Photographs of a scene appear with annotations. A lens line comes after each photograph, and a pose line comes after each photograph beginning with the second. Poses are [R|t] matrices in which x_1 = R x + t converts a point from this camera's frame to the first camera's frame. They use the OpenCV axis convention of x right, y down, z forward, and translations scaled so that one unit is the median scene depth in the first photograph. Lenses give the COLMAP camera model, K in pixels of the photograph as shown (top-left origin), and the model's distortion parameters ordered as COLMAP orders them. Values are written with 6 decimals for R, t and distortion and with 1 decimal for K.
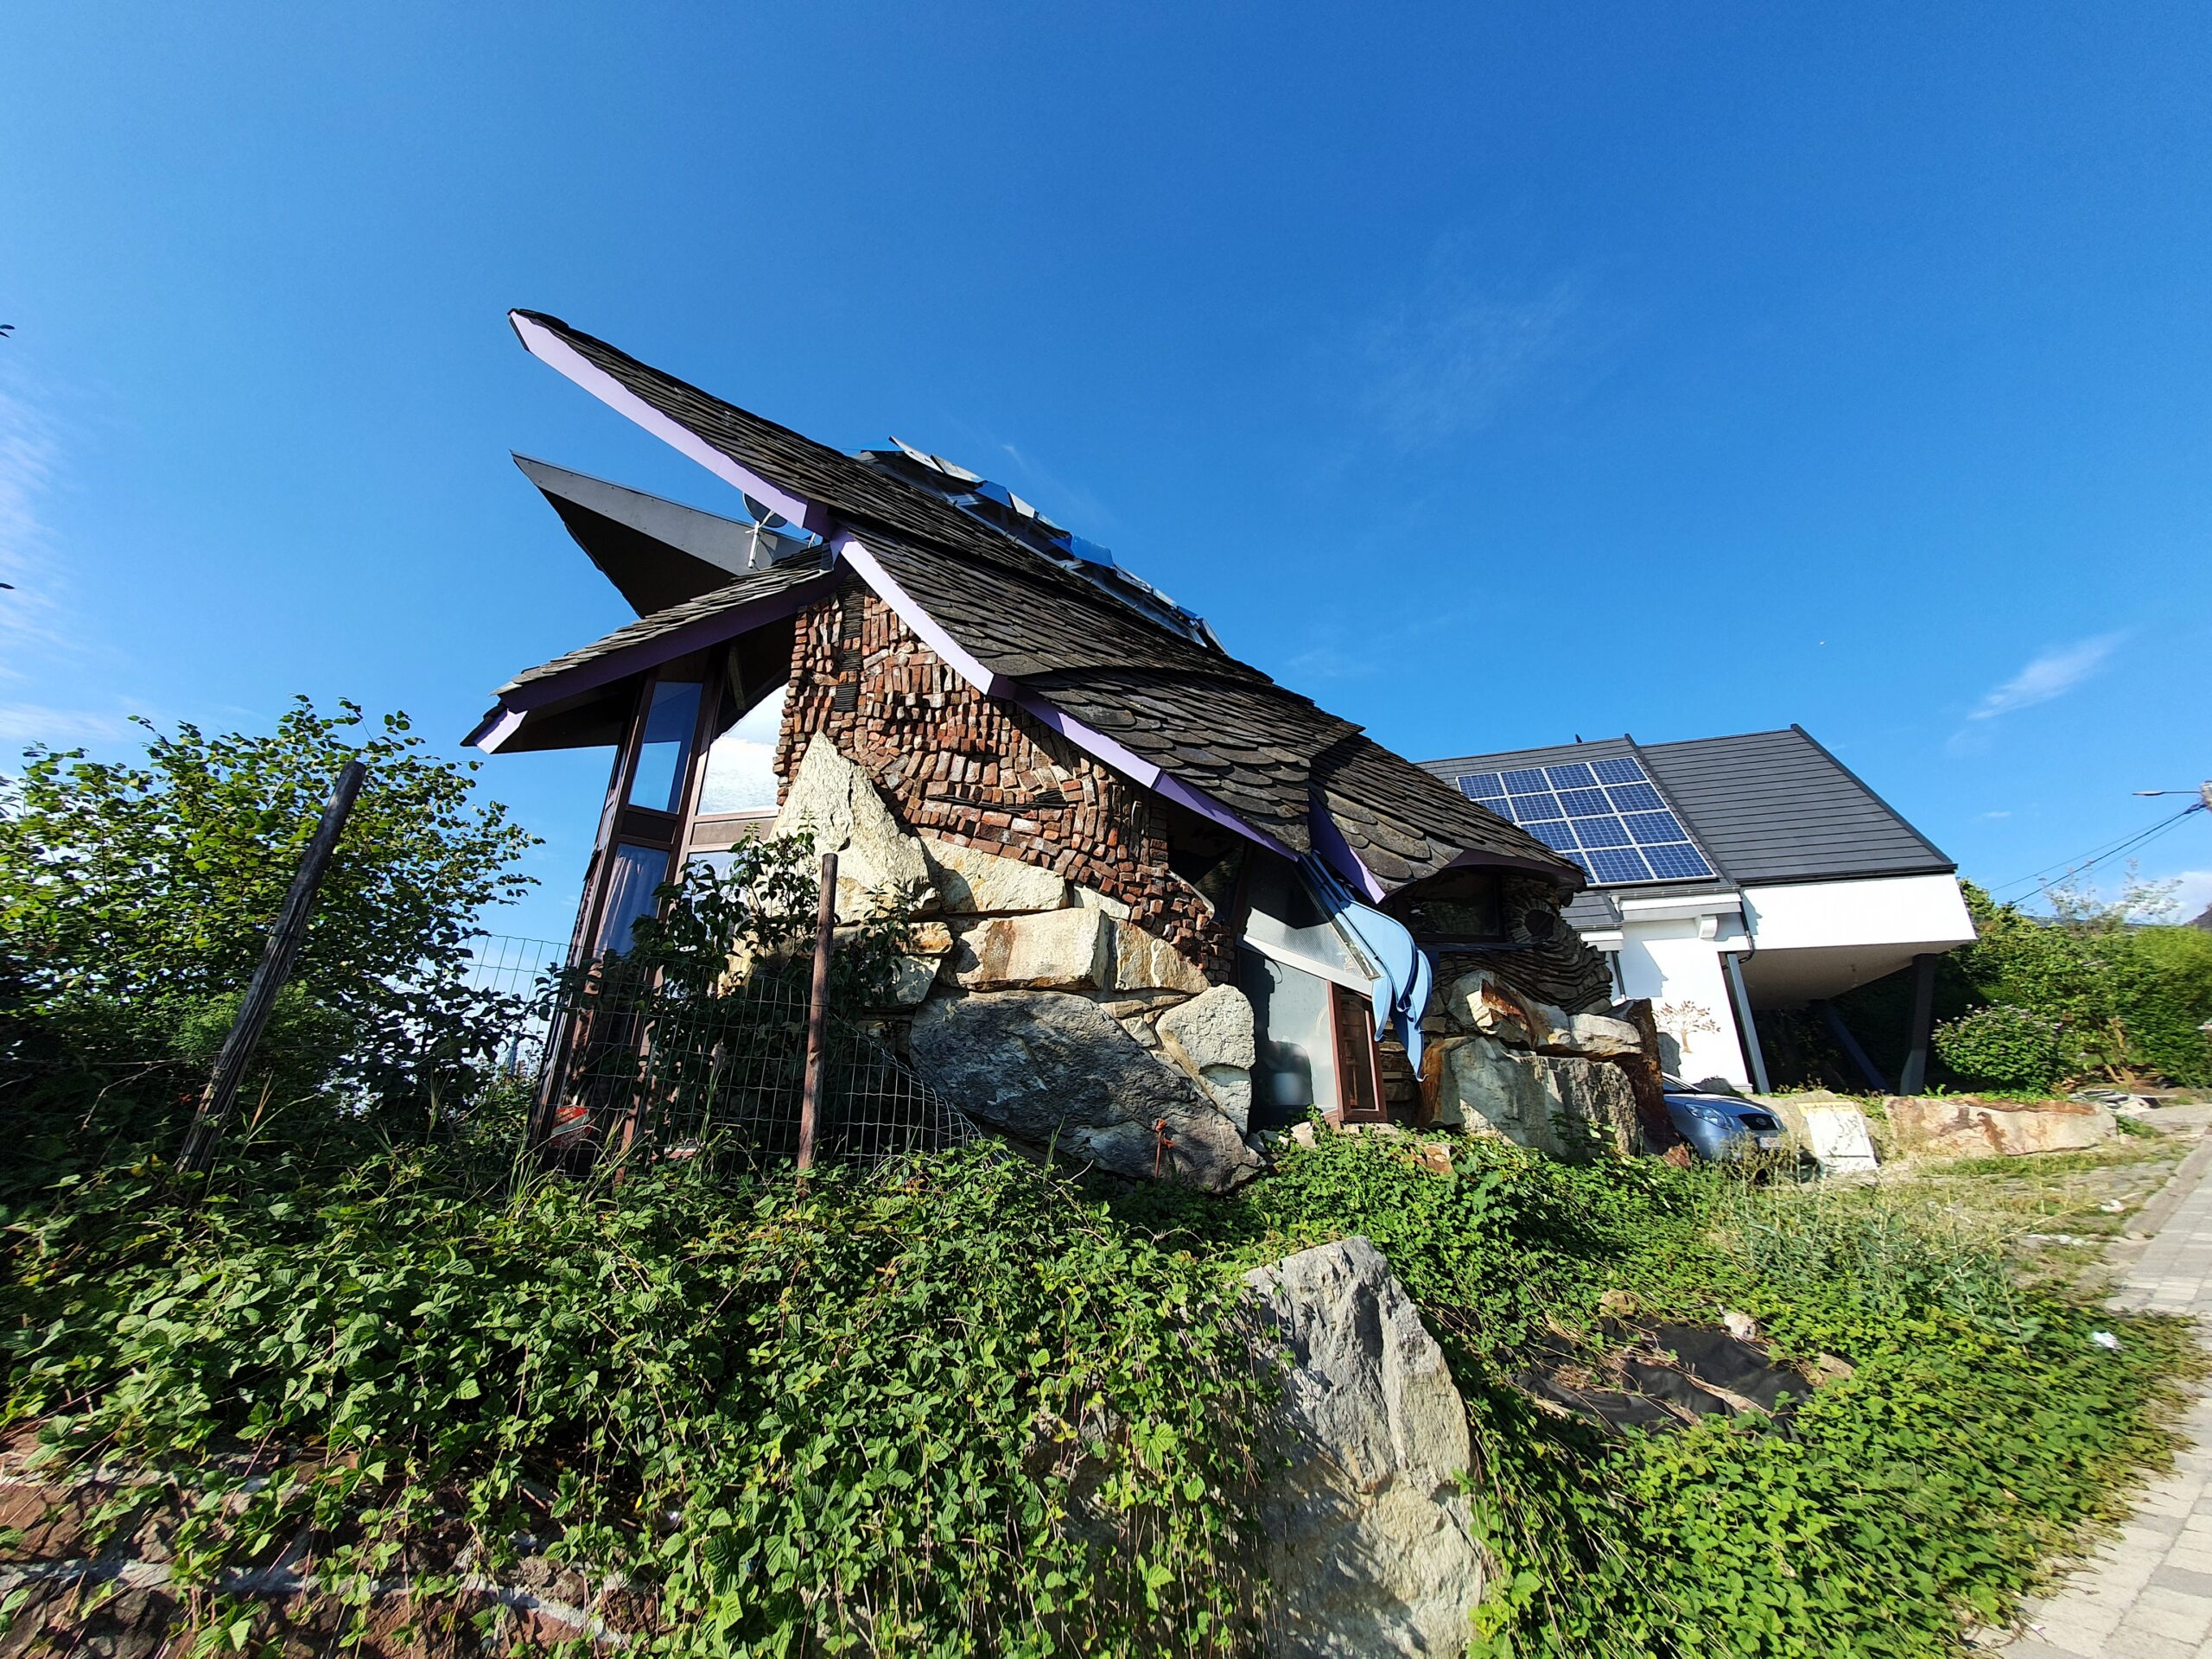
lens RADIAL K [[893.1, 0, 1095.4], [0, 893.1, 831.6], [0, 0, 1]] dist [-0.000803, -0.000026]
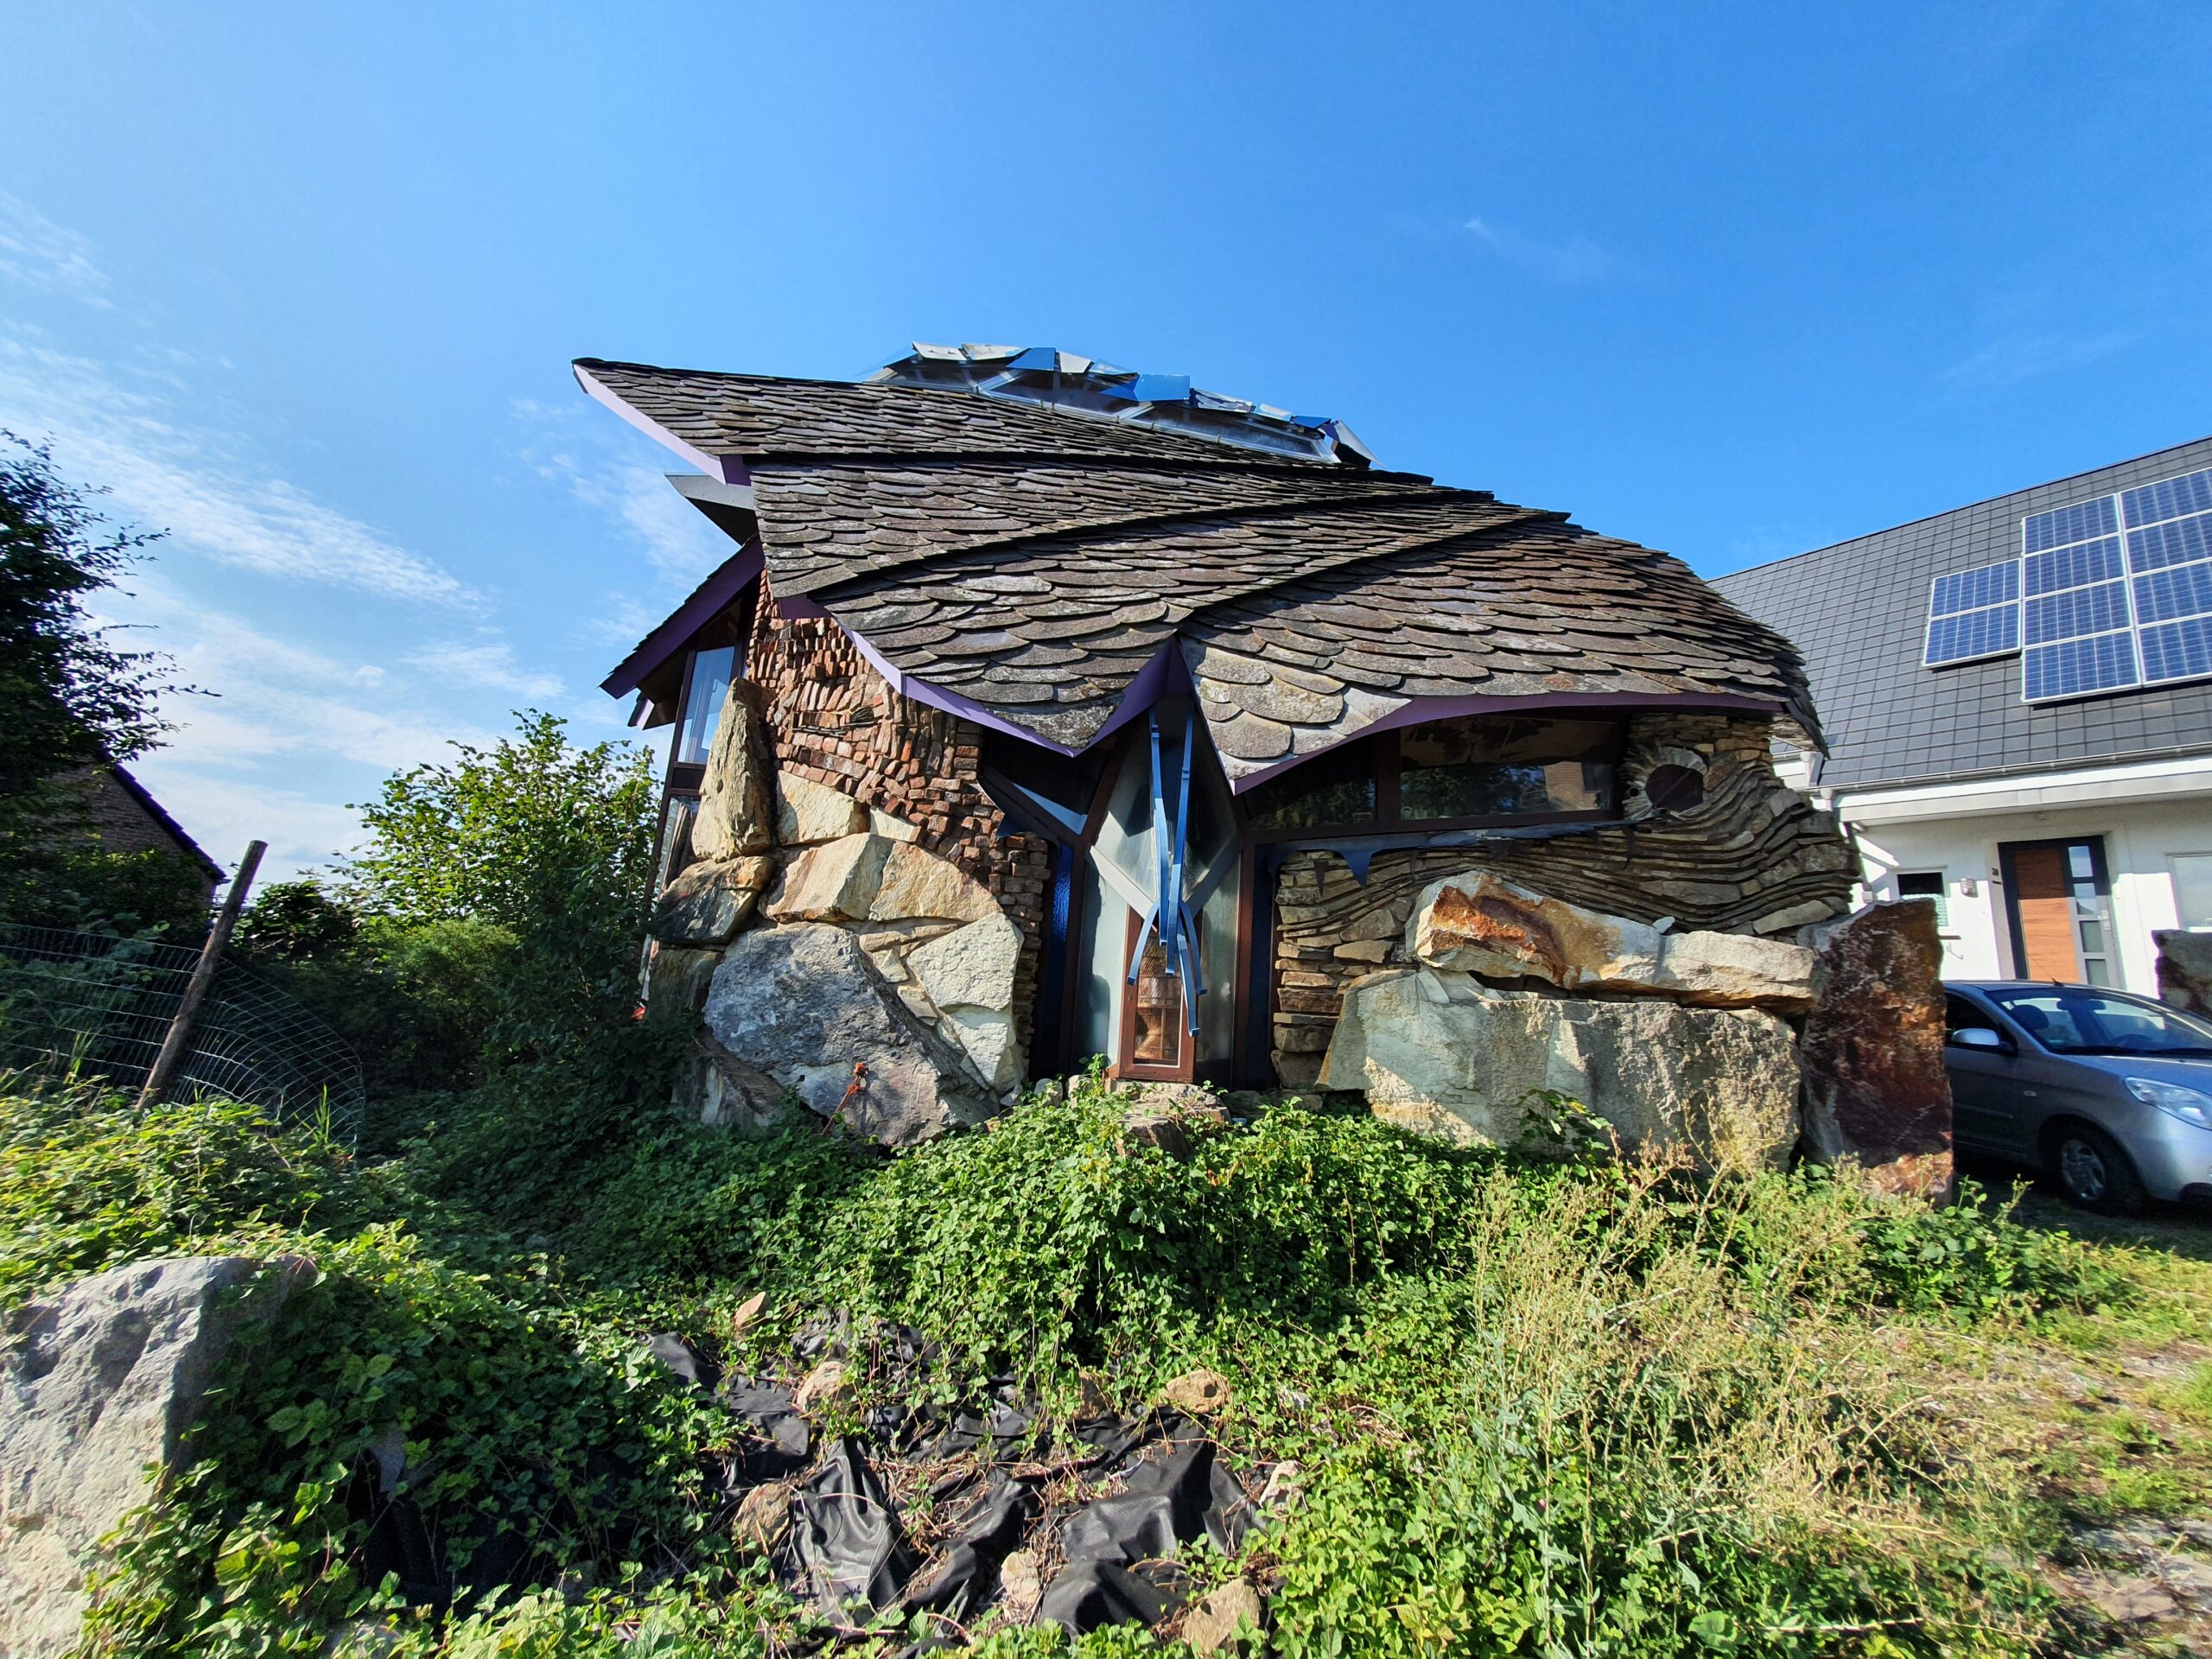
lens RADIAL K [[893.1, 0, 1095.4], [0, 893.1, 831.6], [0, 0, 1]] dist [-0.000803, -0.000026]
pose [[0.831402, -0.061361, -0.552273, 0.680046], [0.135344, 0.986314, 0.094163, 0.027694], [0.538936, -0.153034, 0.828328, 0.343605]]
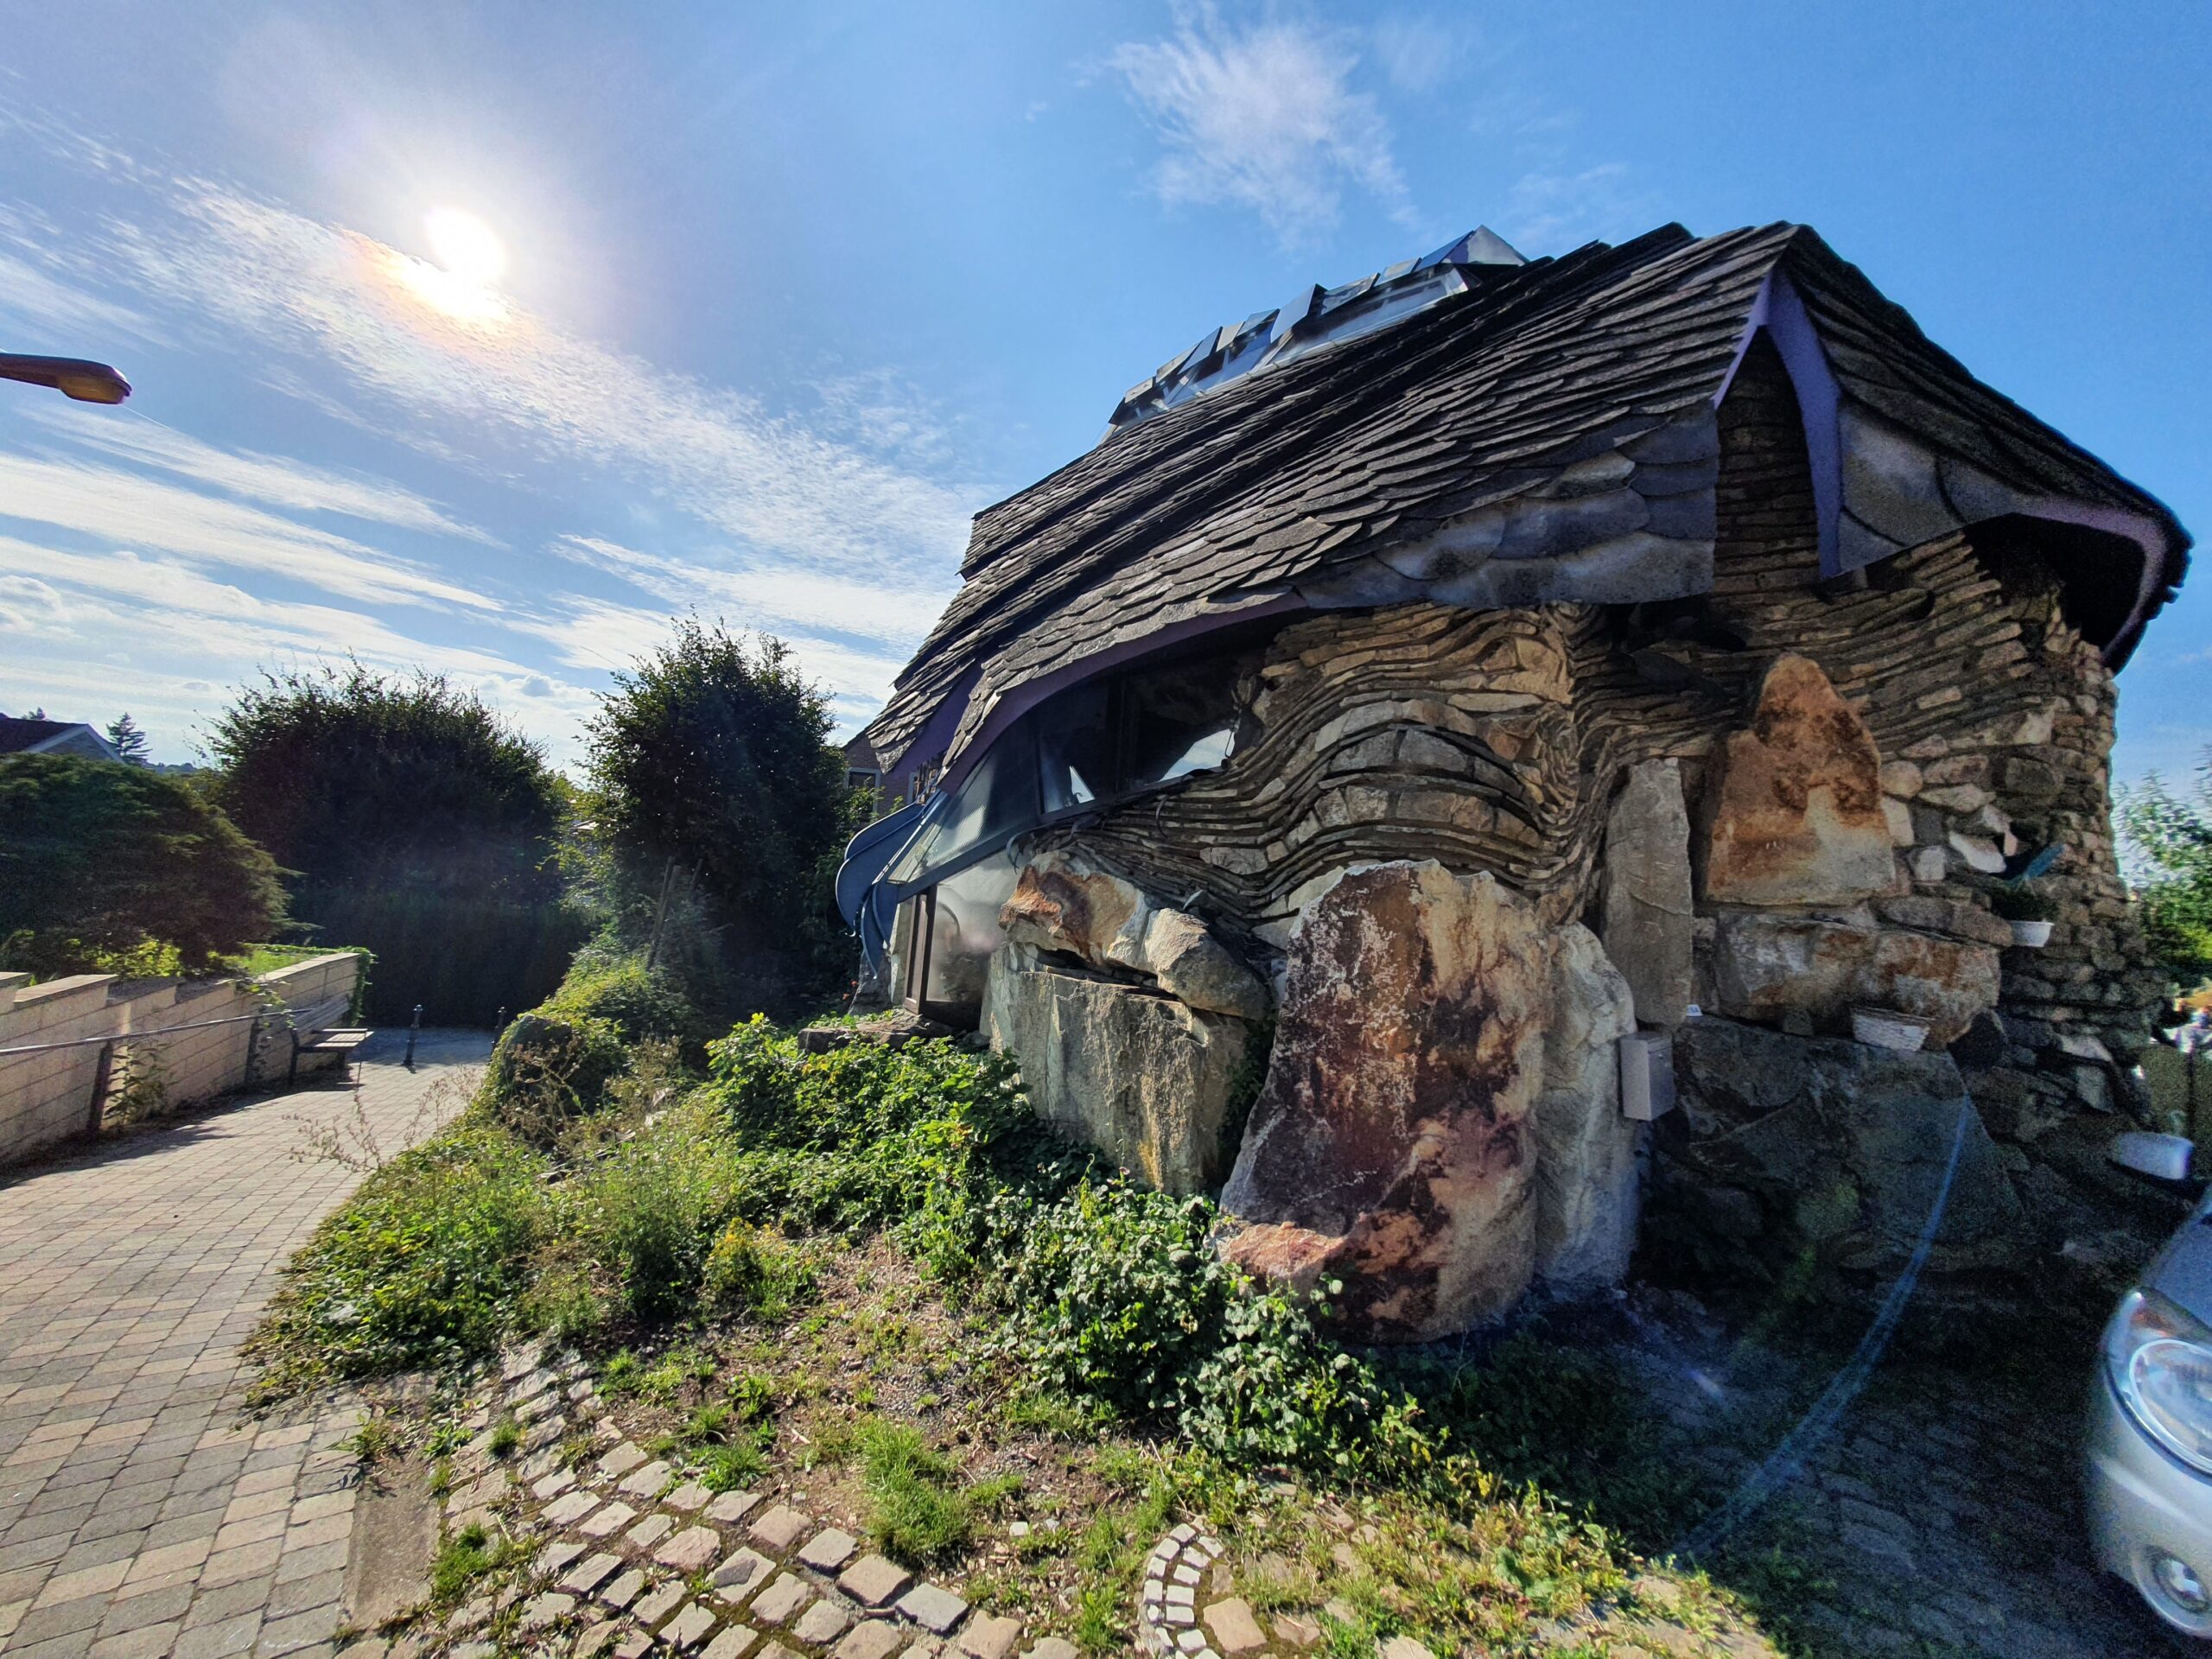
lens RADIAL K [[893.1, 0, 1095.4], [0, 893.1, 831.6], [0, 0, 1]] dist [-0.000803, -0.000026]
pose [[0.013851, -0.050493, -0.998628, 1.355272], [0.271591, 0.961367, -0.044842, 0.216145], [0.962313, -0.270598, 0.027029, 1.198883]]
